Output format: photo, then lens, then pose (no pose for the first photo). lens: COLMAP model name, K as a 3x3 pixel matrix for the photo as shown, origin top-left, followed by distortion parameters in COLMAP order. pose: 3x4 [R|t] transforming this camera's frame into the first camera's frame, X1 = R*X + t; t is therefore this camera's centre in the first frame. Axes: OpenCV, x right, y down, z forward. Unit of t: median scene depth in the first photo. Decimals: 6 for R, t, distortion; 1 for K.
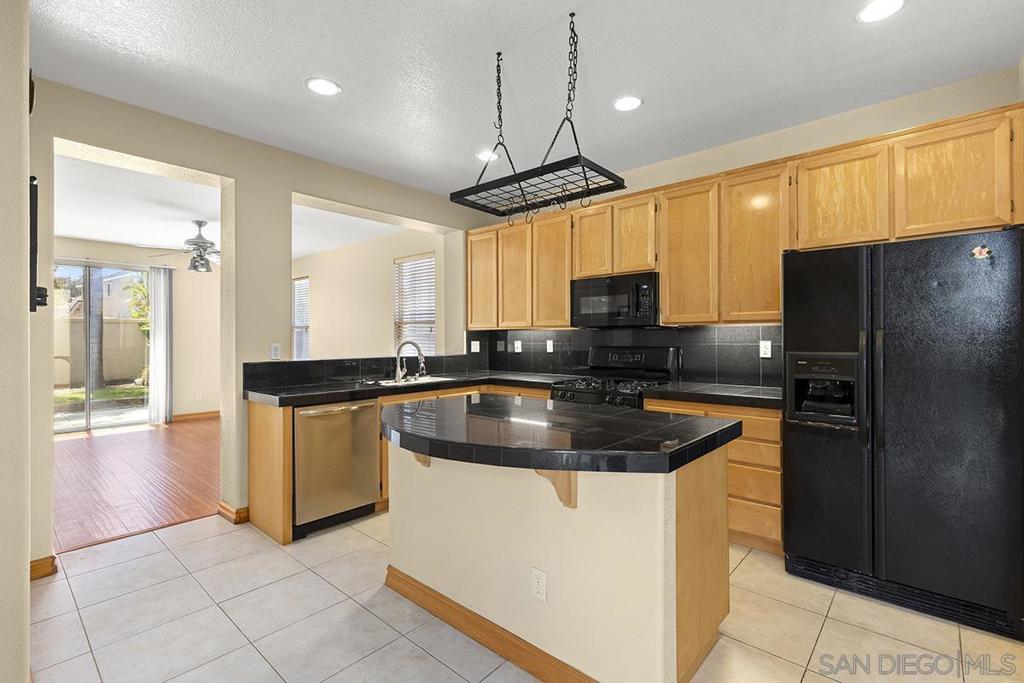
lens RADIAL K [[460.5, 0, 518.5], [0, 460.5, 334.3], [0, 0, 1]] dist [0.001476, -0.000399]
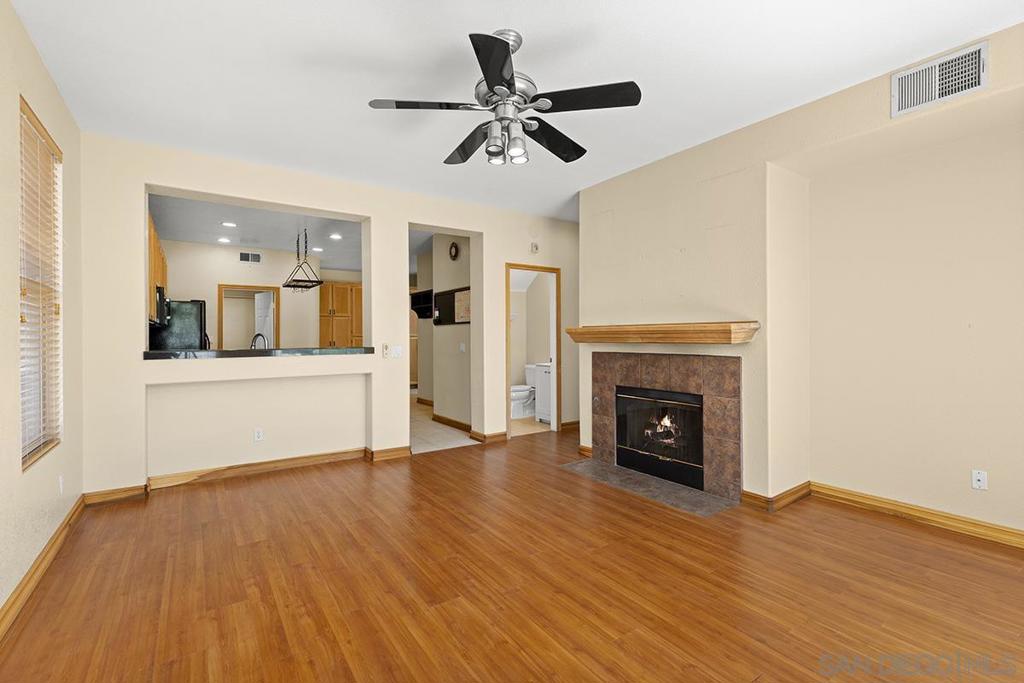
lens RADIAL K [[460.5, 0, 521.7], [0, 460.5, 335.4], [0, 0, 1]] dist [0.001476, -0.000399]
pose [[-0.972999, 0.010430, 0.230573, -0.817771], [0.008072, 0.999905, -0.011168, 0.027101], [-0.230668, -0.009005, -0.972991, 1.430844]]
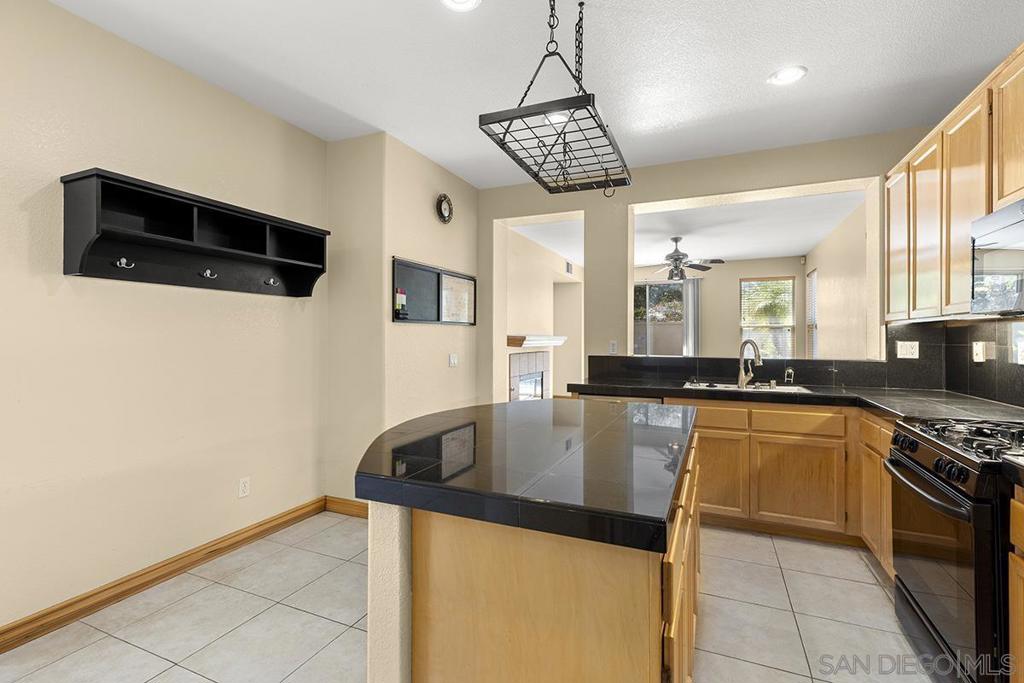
lens RADIAL K [[460.5, 0, 525.1], [0, 460.5, 345.3], [0, 0, 1]] dist [0.001476, -0.000399]
pose [[0.309189, 0.018150, -0.950827, 0.322570], [0.004565, 0.999778, 0.020568, 0.004150], [0.950990, -0.010700, 0.309038, 0.270676]]
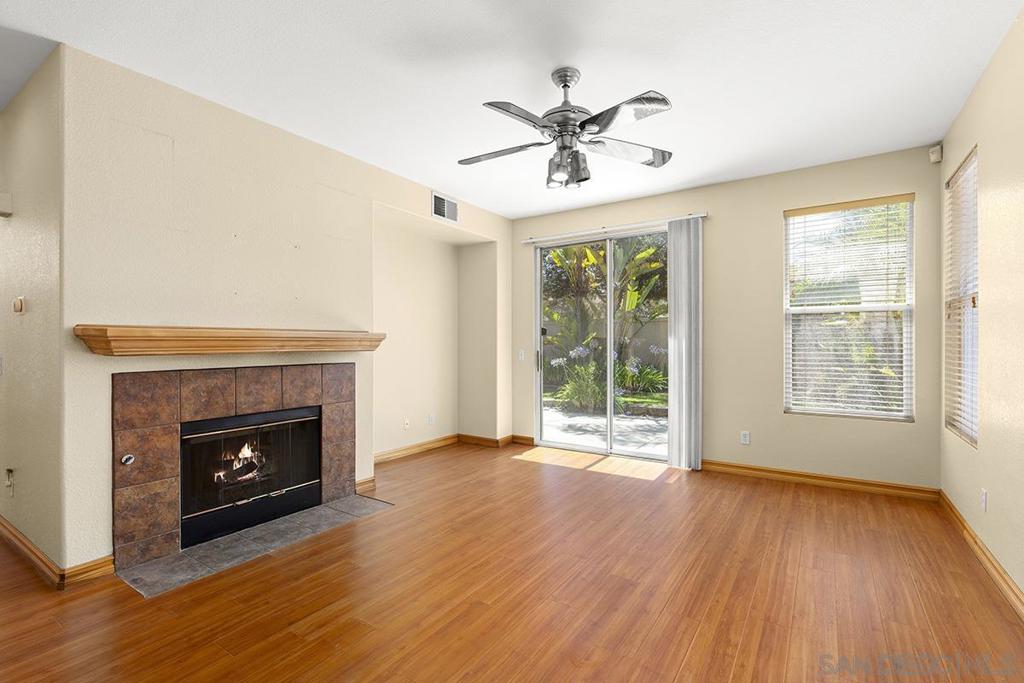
lens RADIAL K [[460.5, 0, 514.9], [0, 460.5, 343.3], [0, 0, 1]] dist [0.001476, -0.000399]
pose [[0.128189, 0.005273, -0.991736, -0.246939], [0.010556, 0.999922, 0.006681, 0.020199], [0.991694, -0.011326, 0.128124, 0.910358]]
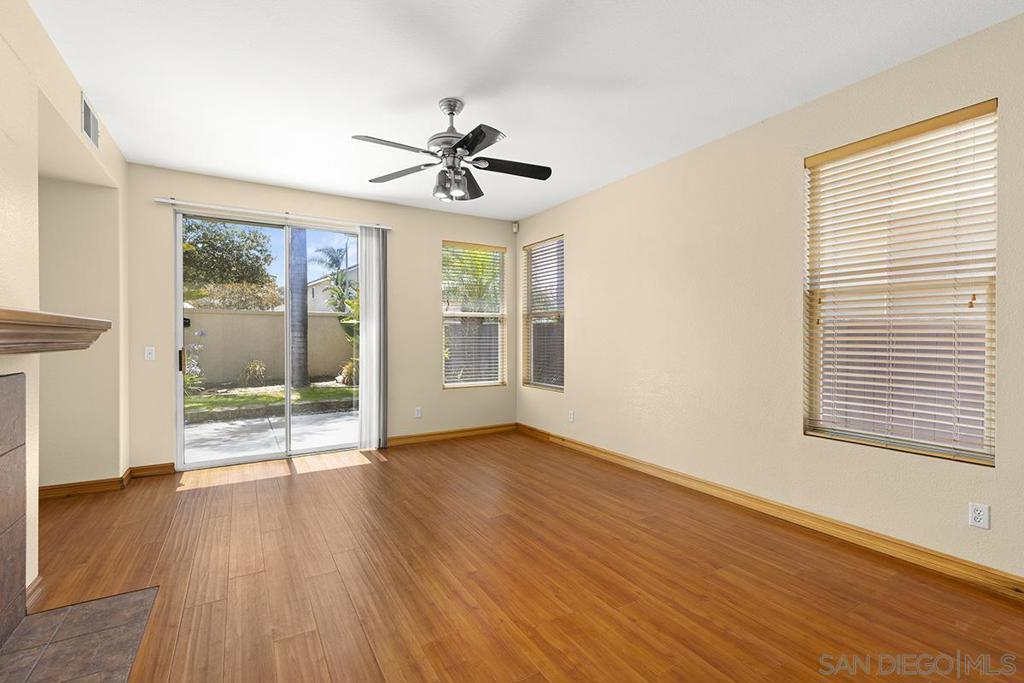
lens RADIAL K [[460.5, 0, 512.3], [0, 460.5, 338.1], [0, 0, 1]] dist [0.001476, -0.000399]
pose [[0.949785, 0.005001, -0.312863, -0.470301], [-0.001395, 0.999930, 0.011750, 0.018729], [0.312900, -0.010723, 0.949726, 0.530422]]
